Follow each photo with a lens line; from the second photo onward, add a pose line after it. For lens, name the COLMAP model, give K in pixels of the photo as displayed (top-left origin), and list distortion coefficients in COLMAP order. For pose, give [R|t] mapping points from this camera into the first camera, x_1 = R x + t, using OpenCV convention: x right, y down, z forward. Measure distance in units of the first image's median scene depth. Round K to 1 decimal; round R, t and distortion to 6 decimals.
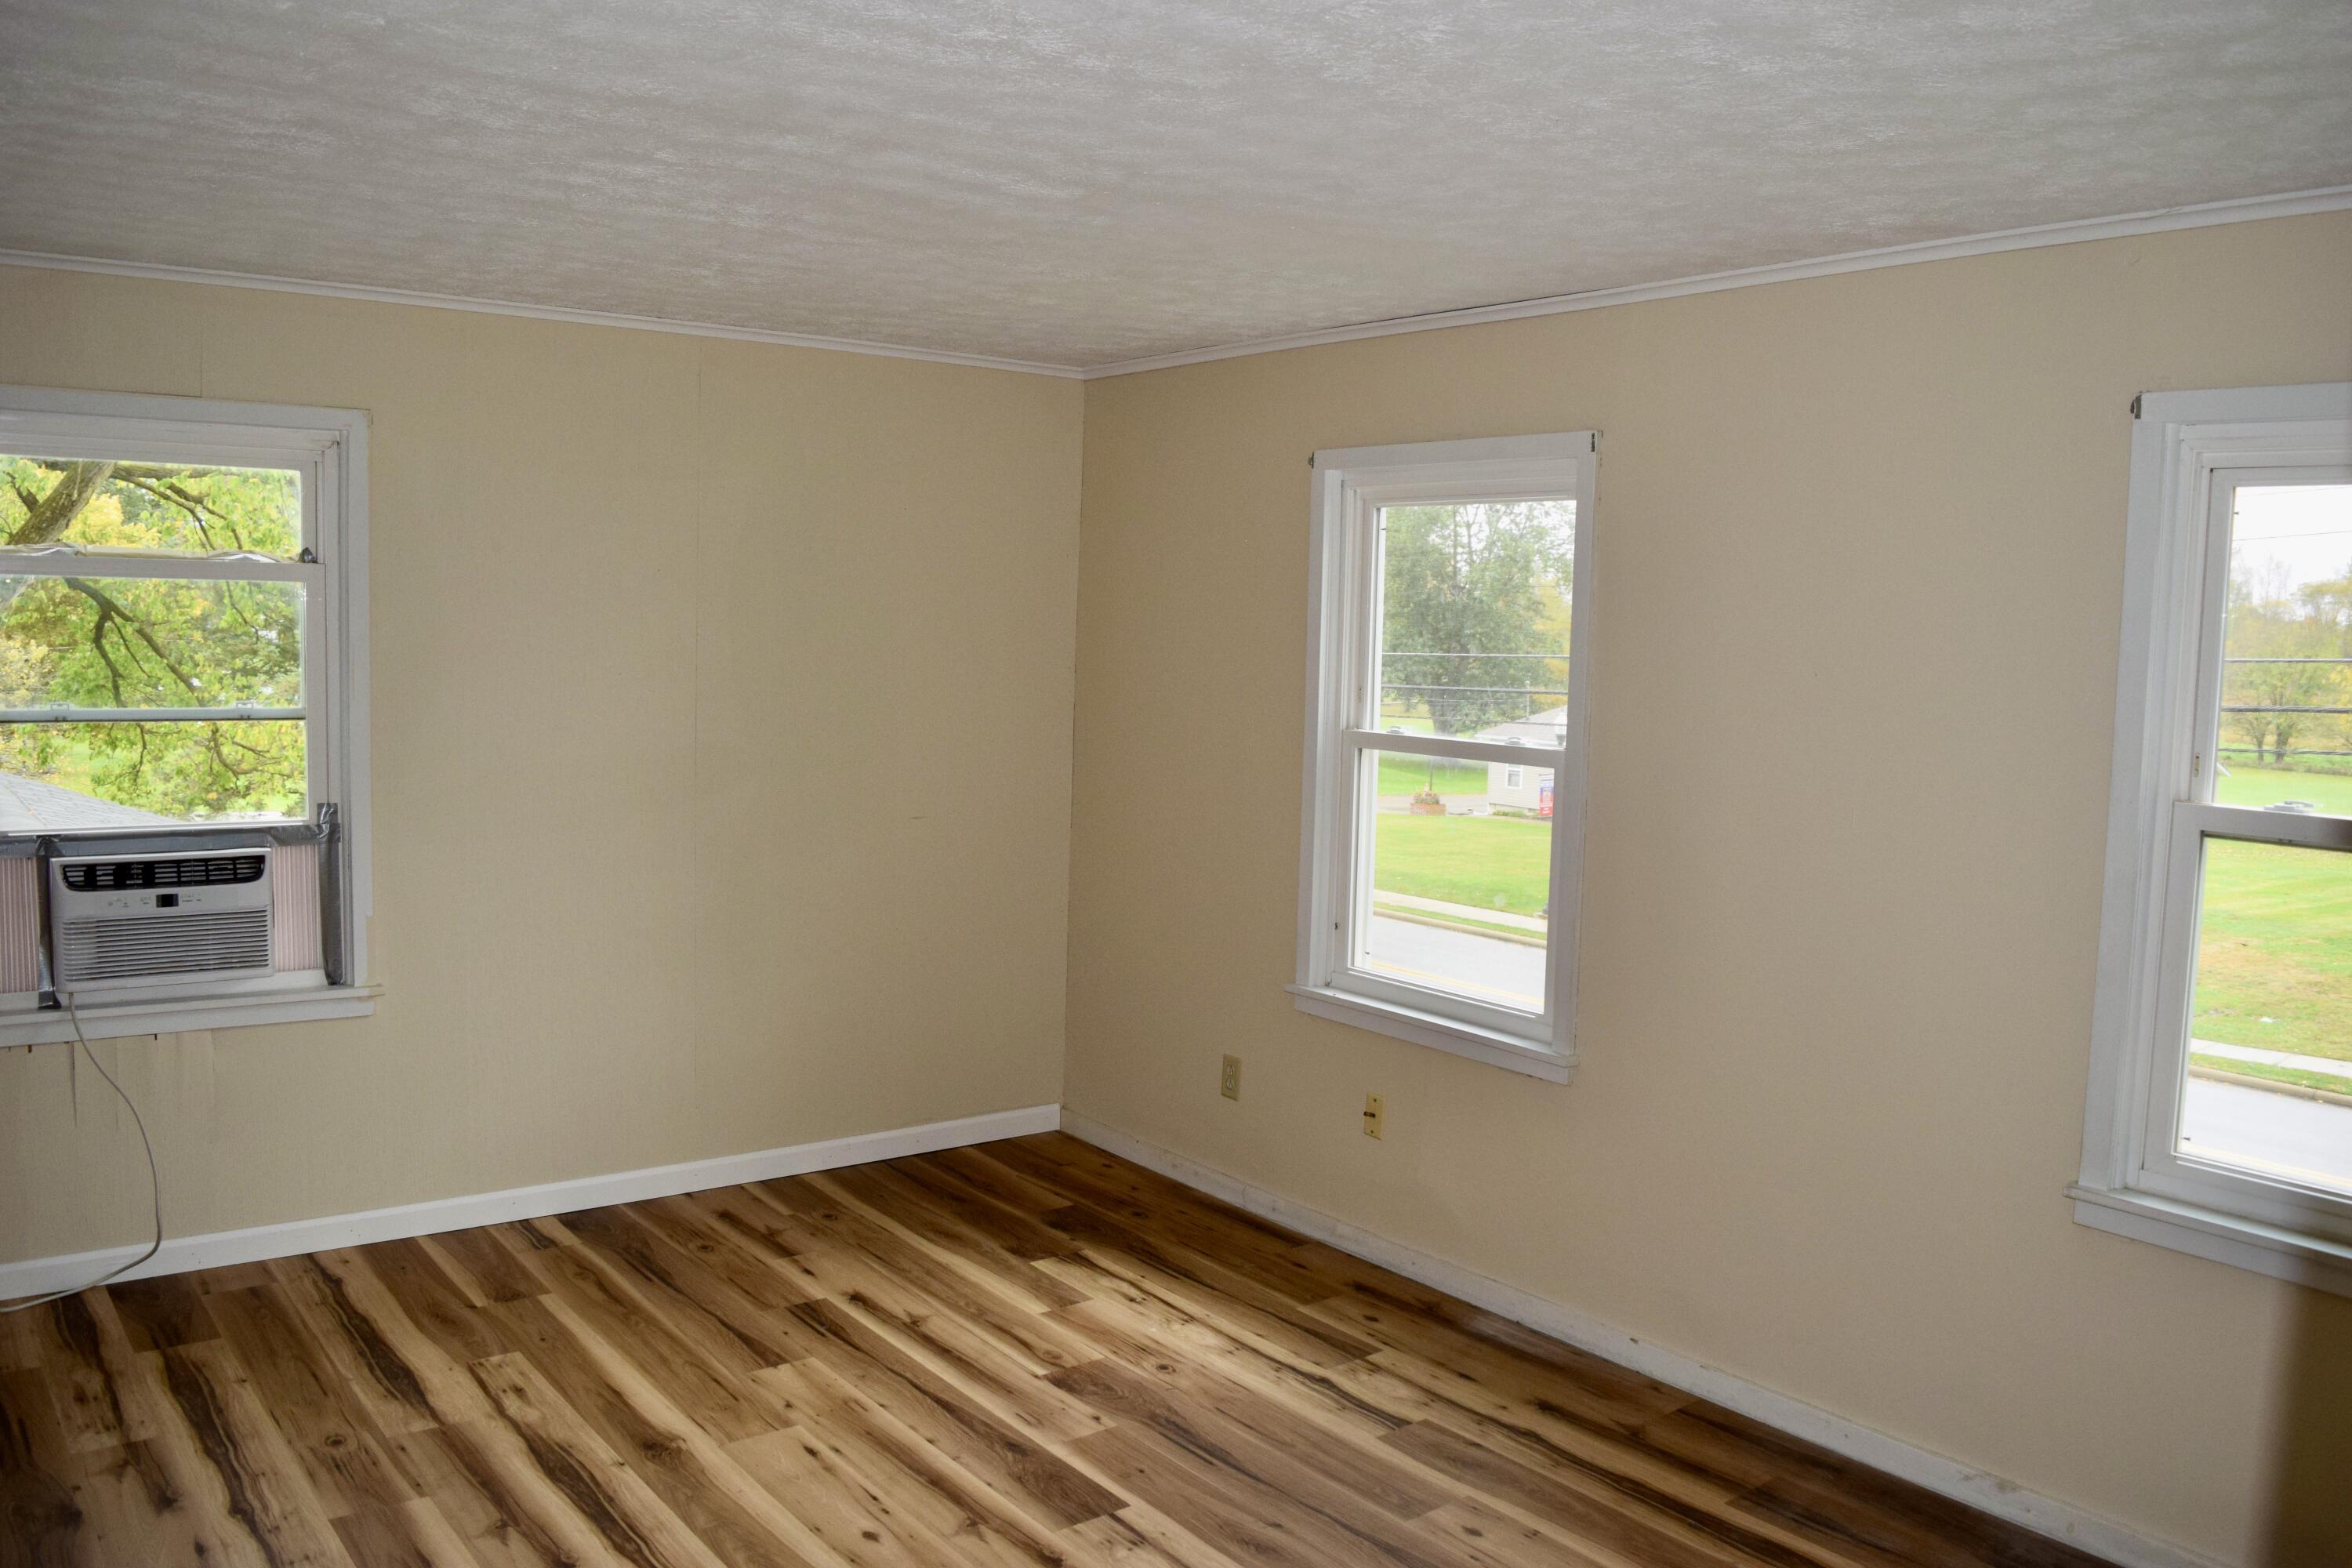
lens RADIAL K [[1839.9, 0, 1183.7], [0, 1839.9, 789.2], [0, 0, 1]] dist [-0.095928, 0.021945]
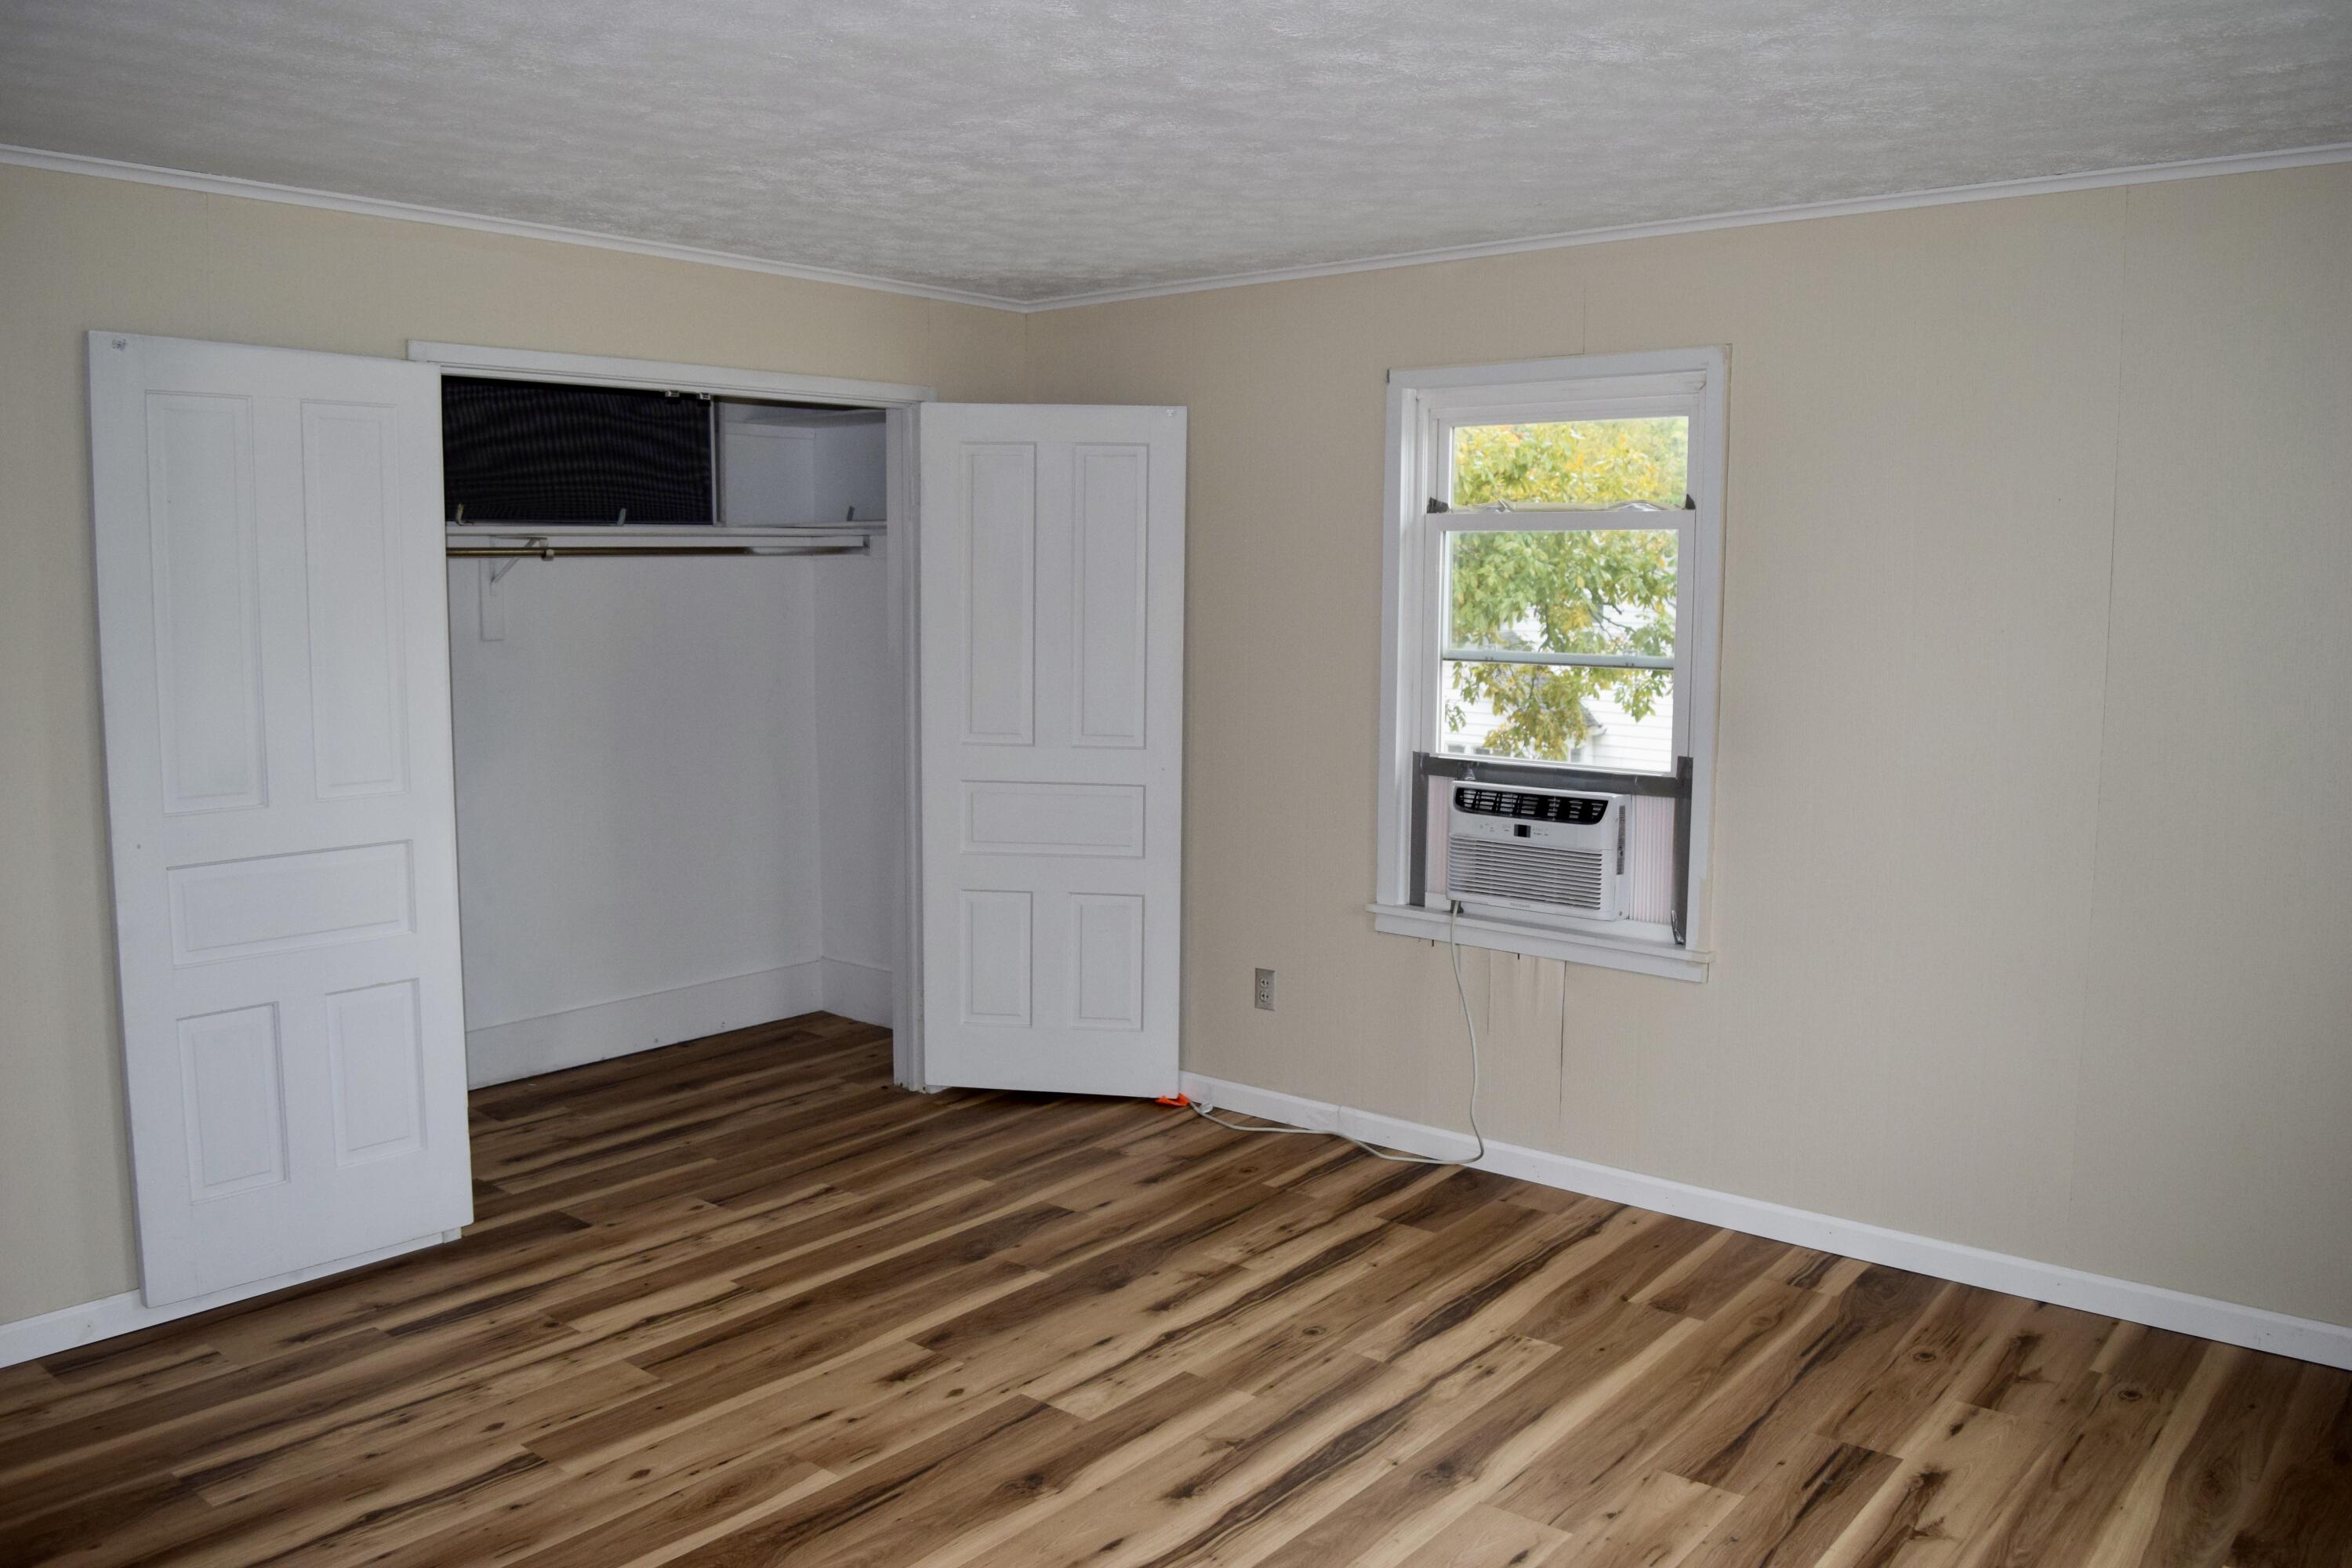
lens RADIAL K [[1839.9, 0, 1181.5], [0, 1839.9, 772.0], [0, 0, 1]] dist [-0.095928, 0.021945]
pose [[0.211091, 0.077034, -0.974426, 0.452928], [-0.086284, 0.994467, 0.059927, -0.020818], [0.973651, 0.071427, 0.216570, 0.552634]]
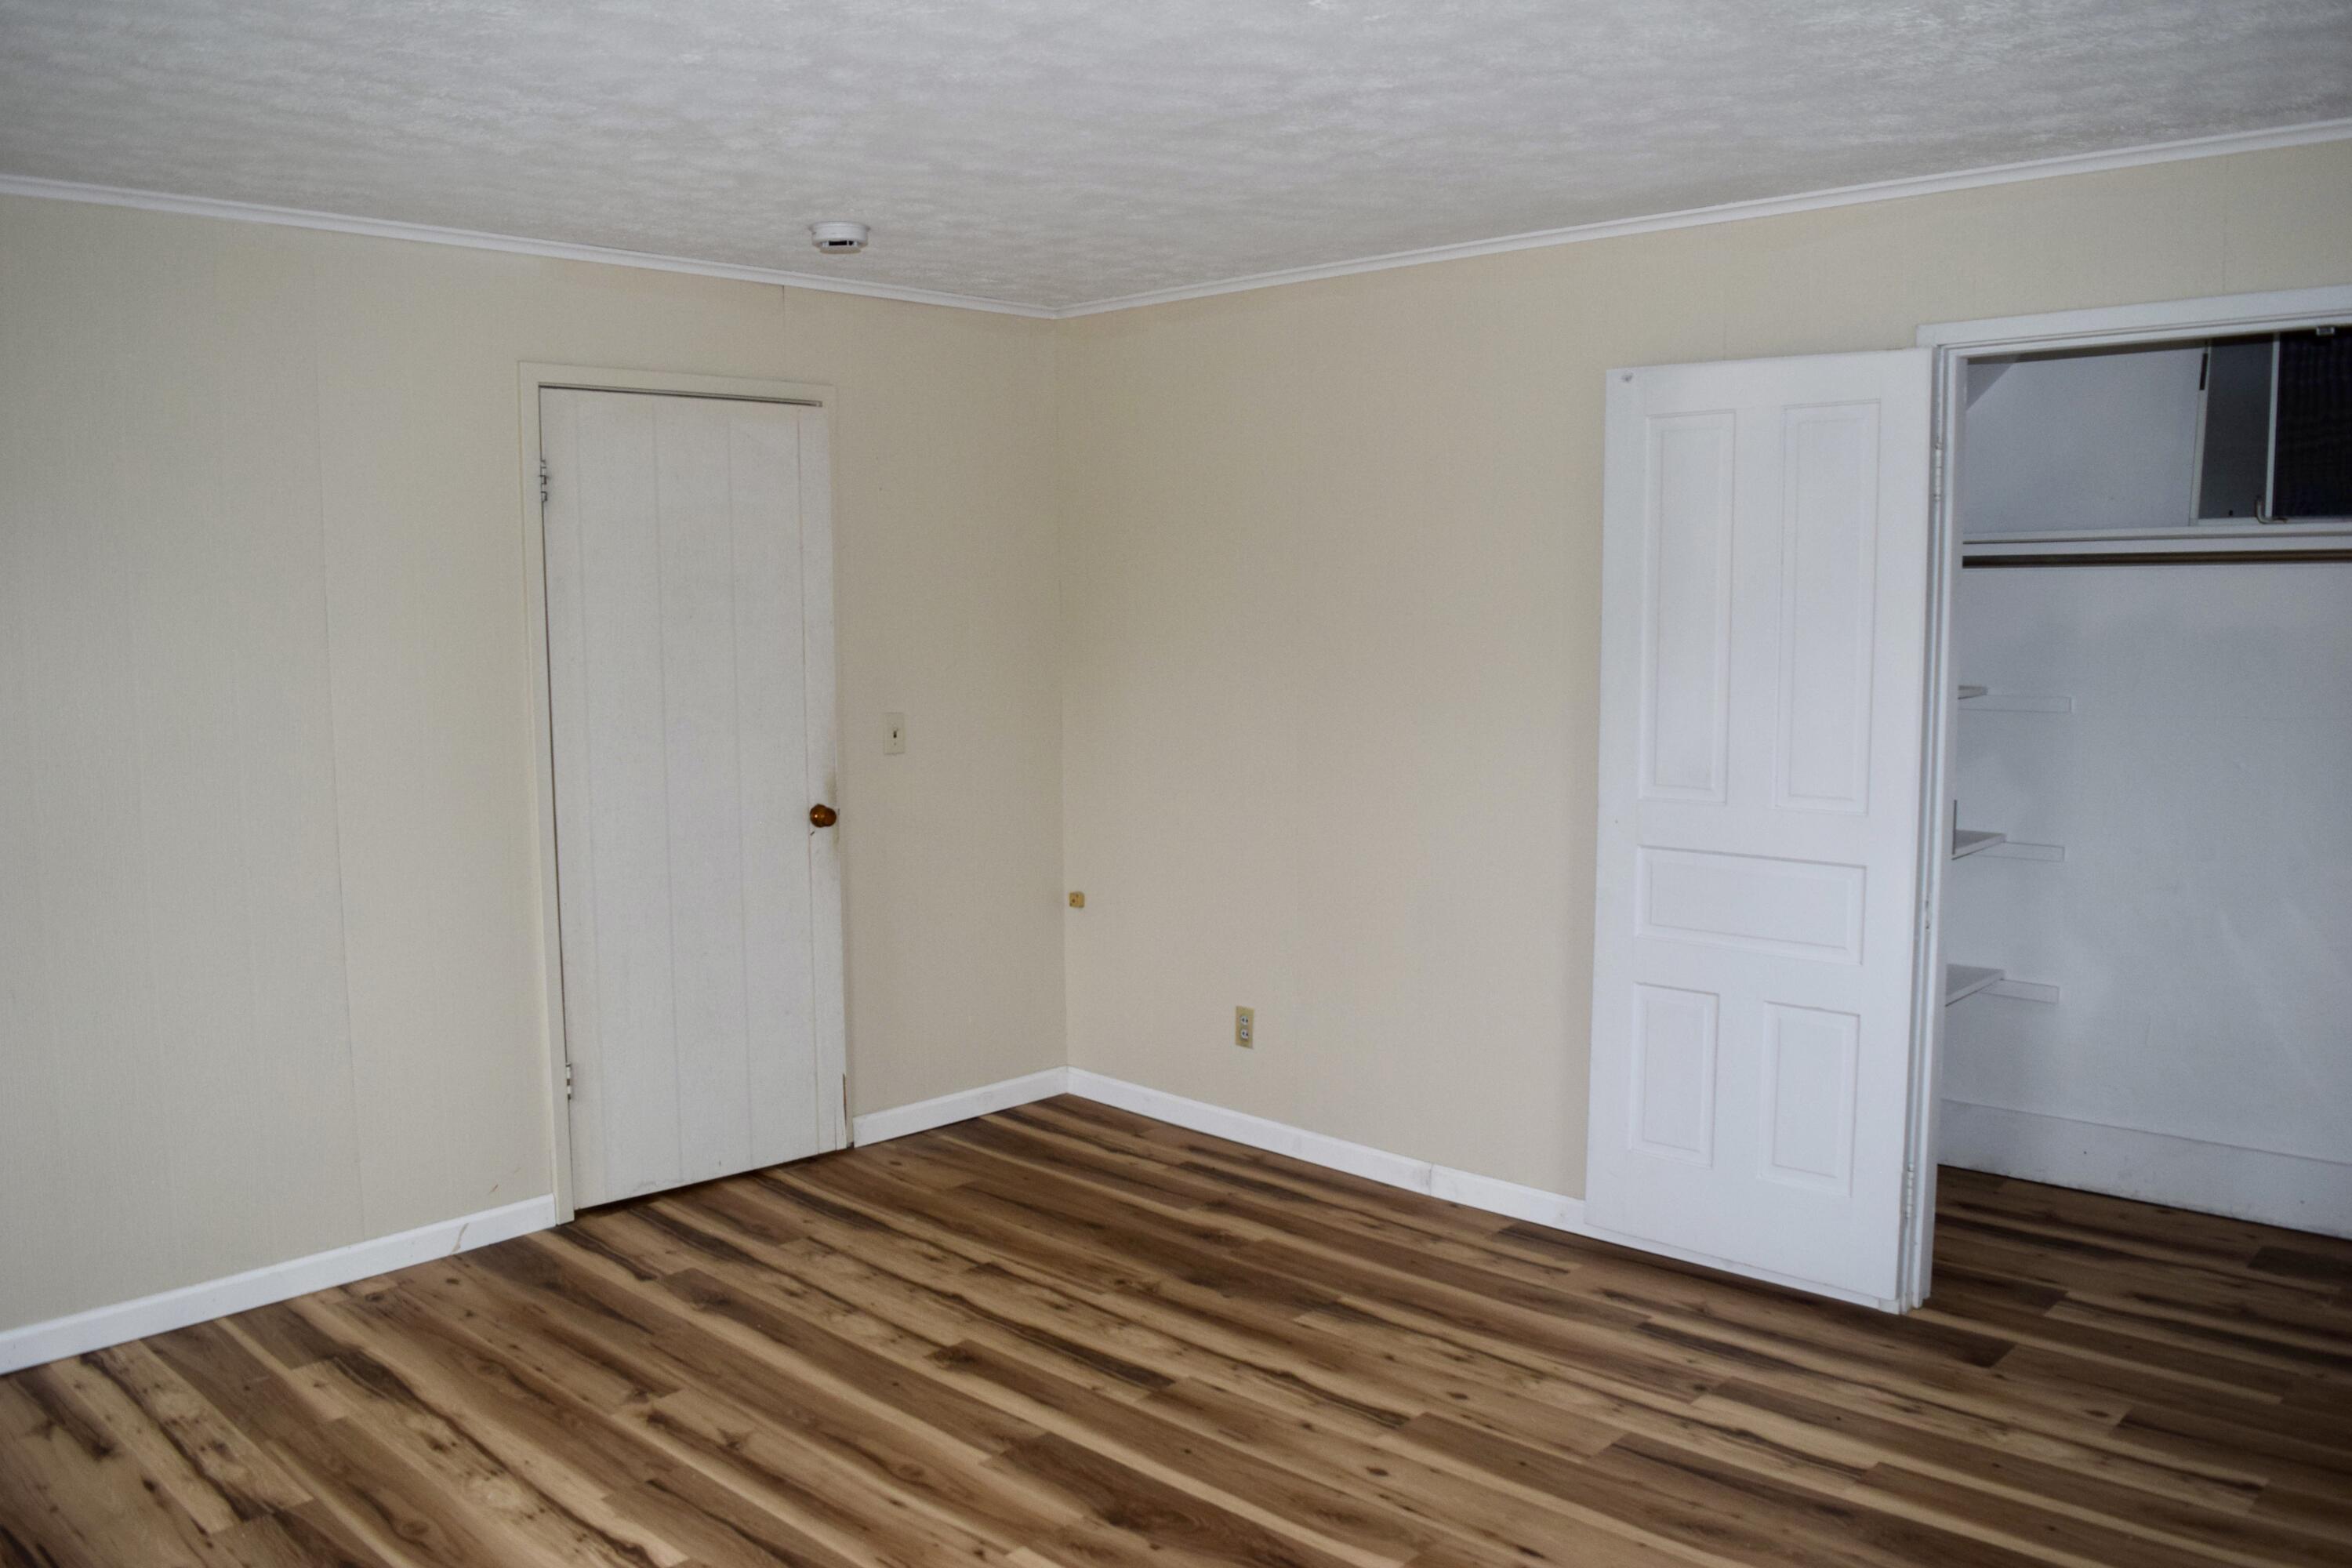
lens RADIAL K [[1839.9, 0, 1180.1], [0, 1839.9, 788.8], [0, 0, 1]] dist [-0.095928, 0.021945]
pose [[-0.988644, -0.009523, -0.149974, -0.108279], [-0.037963, 0.981448, 0.187932, -0.086982], [0.145402, 0.191491, -0.970664, 1.192869]]
